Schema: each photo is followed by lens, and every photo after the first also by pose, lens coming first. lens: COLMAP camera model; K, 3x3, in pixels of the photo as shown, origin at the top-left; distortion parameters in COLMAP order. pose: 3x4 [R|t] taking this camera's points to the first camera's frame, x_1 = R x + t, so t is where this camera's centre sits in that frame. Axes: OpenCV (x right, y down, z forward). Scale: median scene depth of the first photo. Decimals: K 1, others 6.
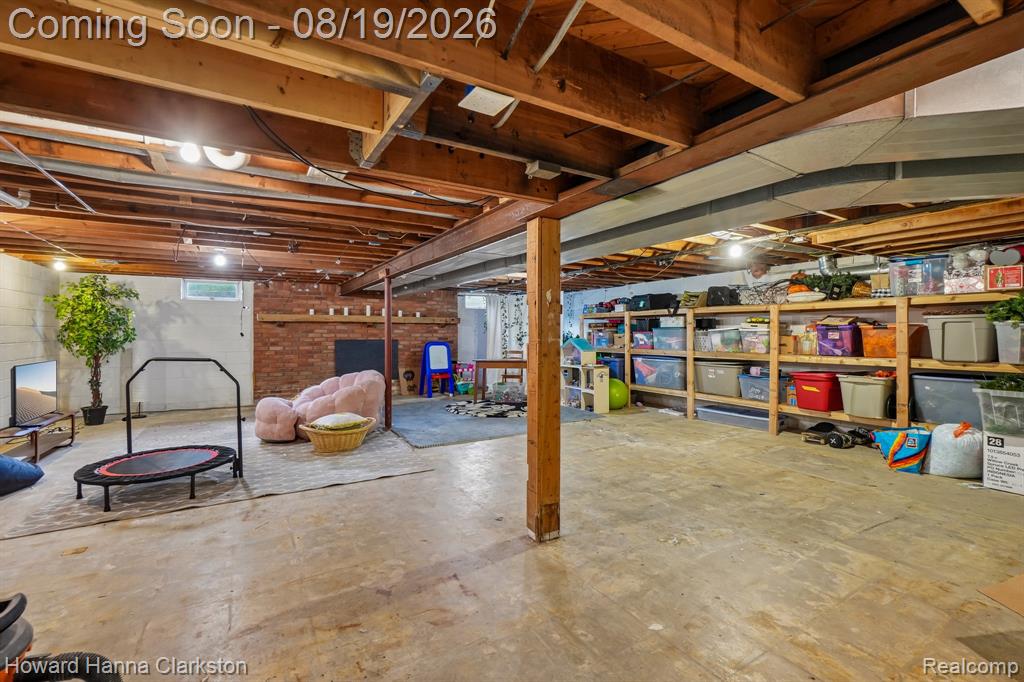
lens RADIAL K [[444.0, 0, 513.6], [0, 444.0, 344.7], [0, 0, 1]] dist [-0.000620, 0.000140]
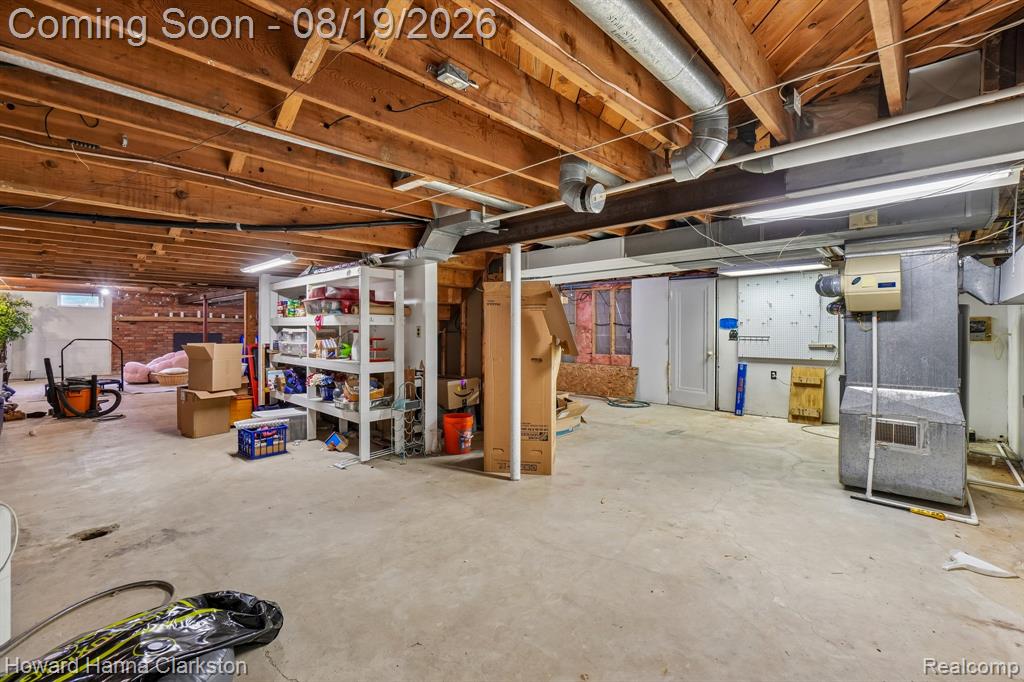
lens RADIAL K [[444.0, 0, 513.6], [0, 444.0, 344.7], [0, 0, 1]] dist [-0.000620, 0.000140]
pose [[0.966679, -0.001522, 0.255986, 0.363047], [-0.000183, 0.999978, 0.006637, 0.020406], [-0.255990, -0.006463, 0.966658, -0.836308]]
